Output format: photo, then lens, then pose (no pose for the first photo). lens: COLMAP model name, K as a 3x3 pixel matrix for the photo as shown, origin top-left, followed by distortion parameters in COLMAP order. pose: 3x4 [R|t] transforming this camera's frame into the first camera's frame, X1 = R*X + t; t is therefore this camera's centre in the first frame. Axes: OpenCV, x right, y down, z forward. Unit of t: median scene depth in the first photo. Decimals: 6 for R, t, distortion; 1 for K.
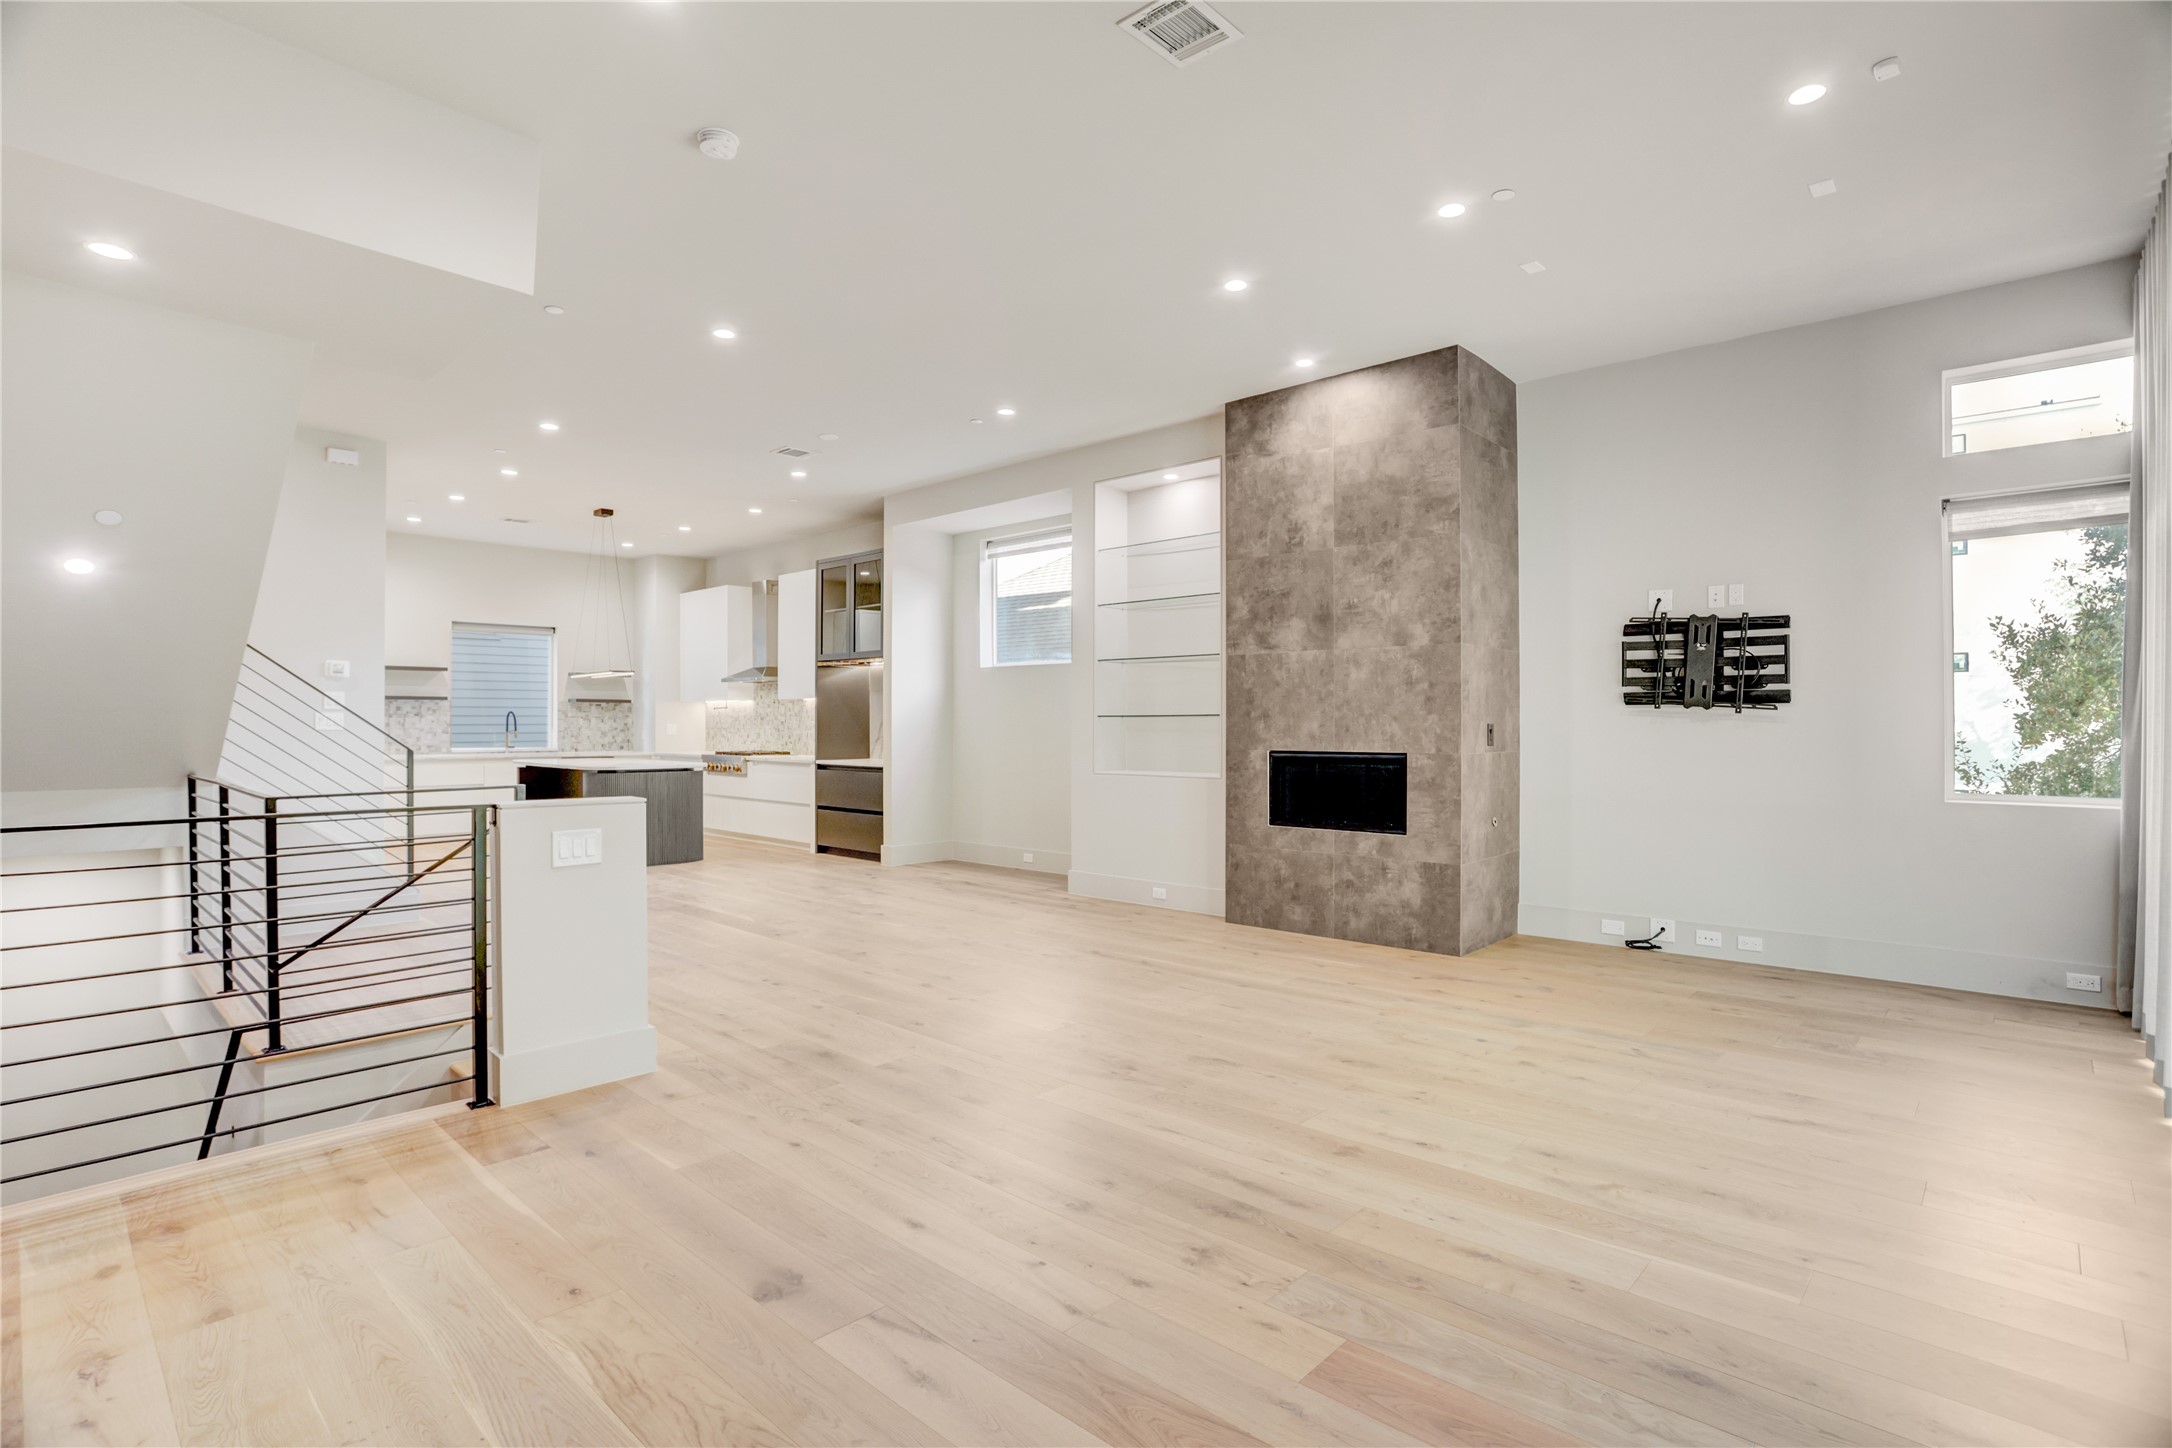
lens RADIAL K [[1093.6, 0, 1083.2], [0, 1093.6, 724.0], [0, 0, 1]] dist [-0.007164, 0.000404]
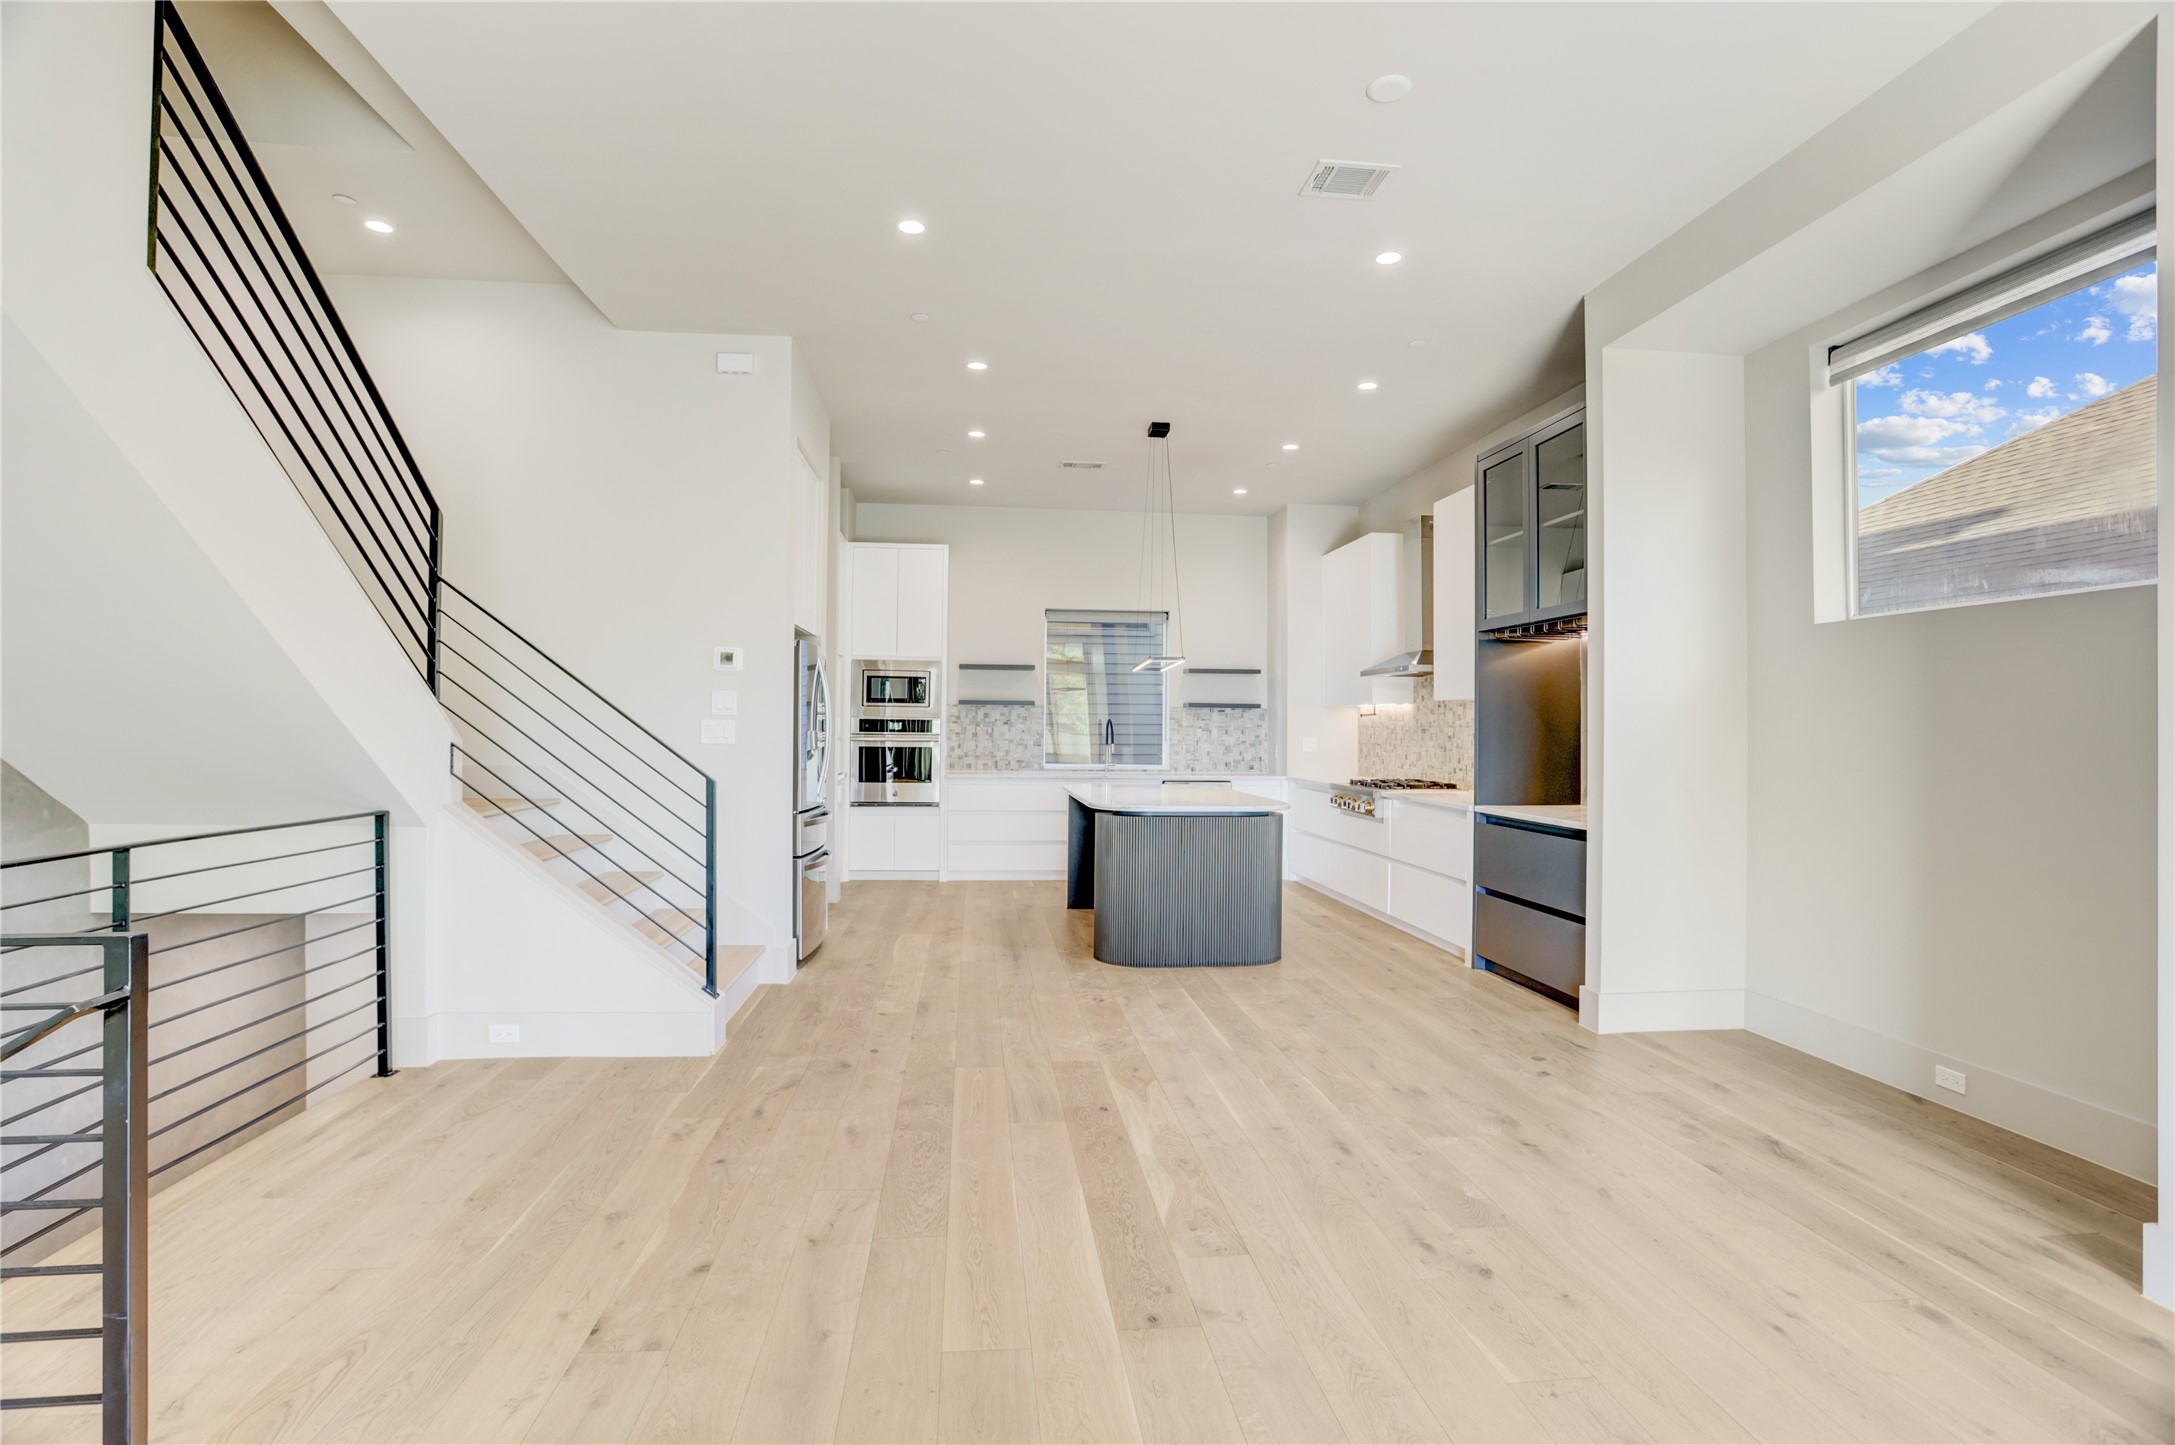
lens RADIAL K [[1095.1, 0, 1088.1], [0, 1095.1, 705.2], [0, 0, 1]] dist [-0.007164, 0.000404]
pose [[0.765937, -0.006257, -0.642885, -0.029143], [-0.009630, 0.999729, -0.021203, -0.005008], [0.642844, 0.022431, 0.765669, 0.404032]]
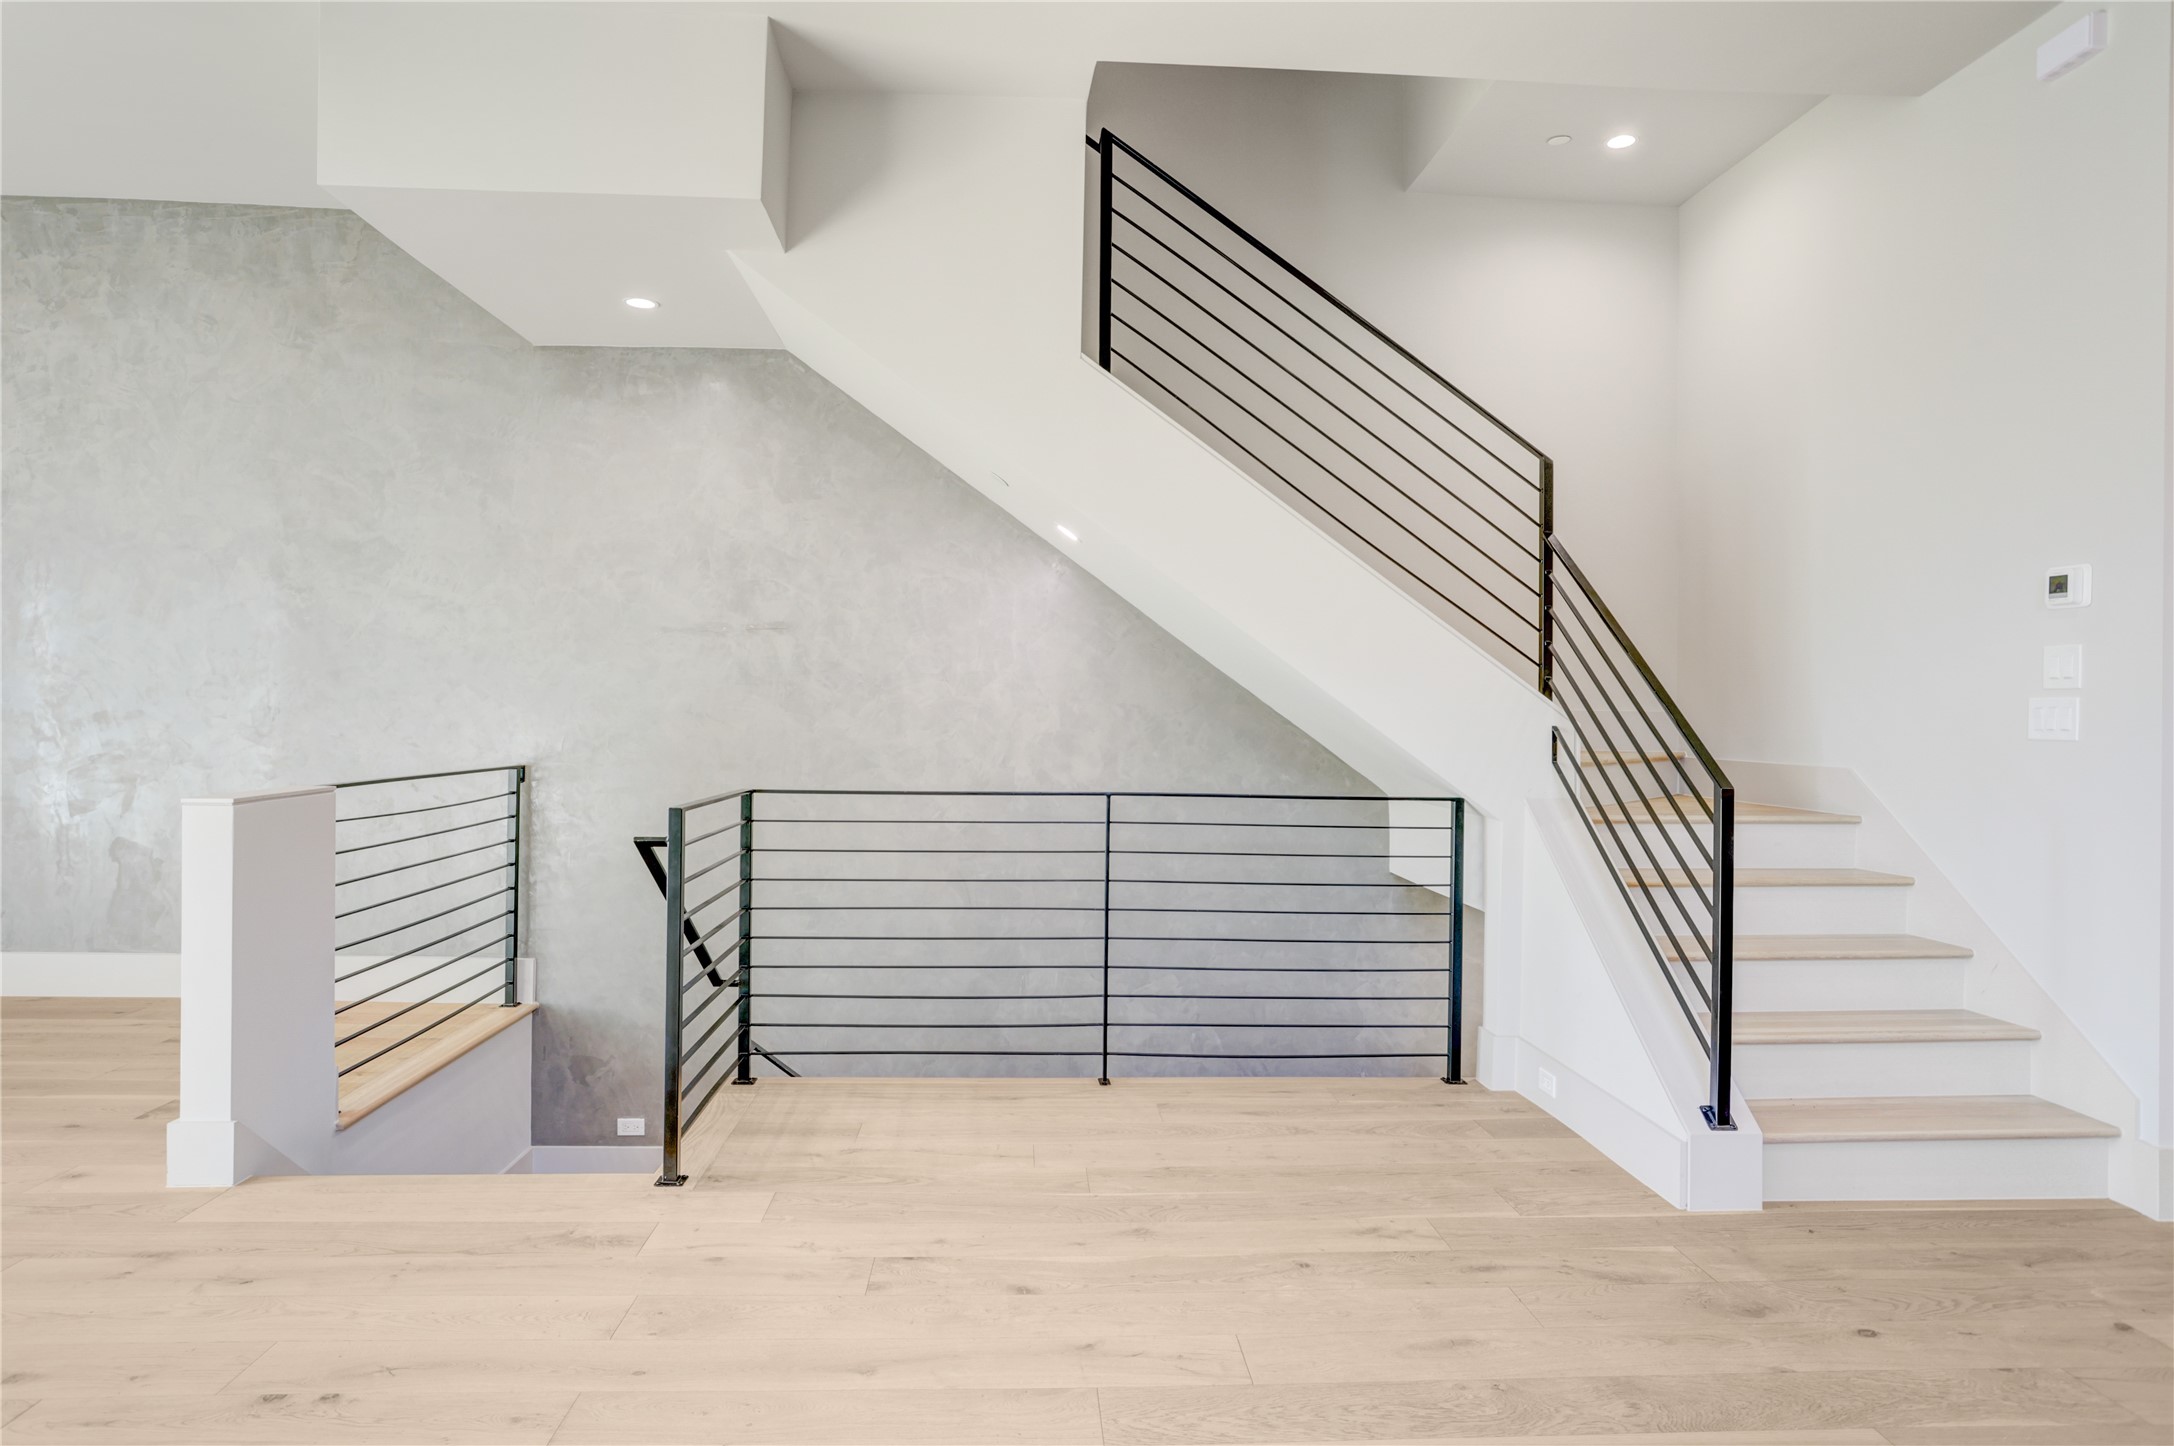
lens RADIAL K [[1268.7, 0, 1088.9], [0, 1268.7, 723.1], [0, 0, 1]] dist [-0.014582, 0.003477]
pose [[-0.705117, -0.002651, -0.709086, -0.073138], [-0.002389, 0.999996, -0.001364, -0.000187], [0.709087, 0.000732, -0.705121, 0.700316]]
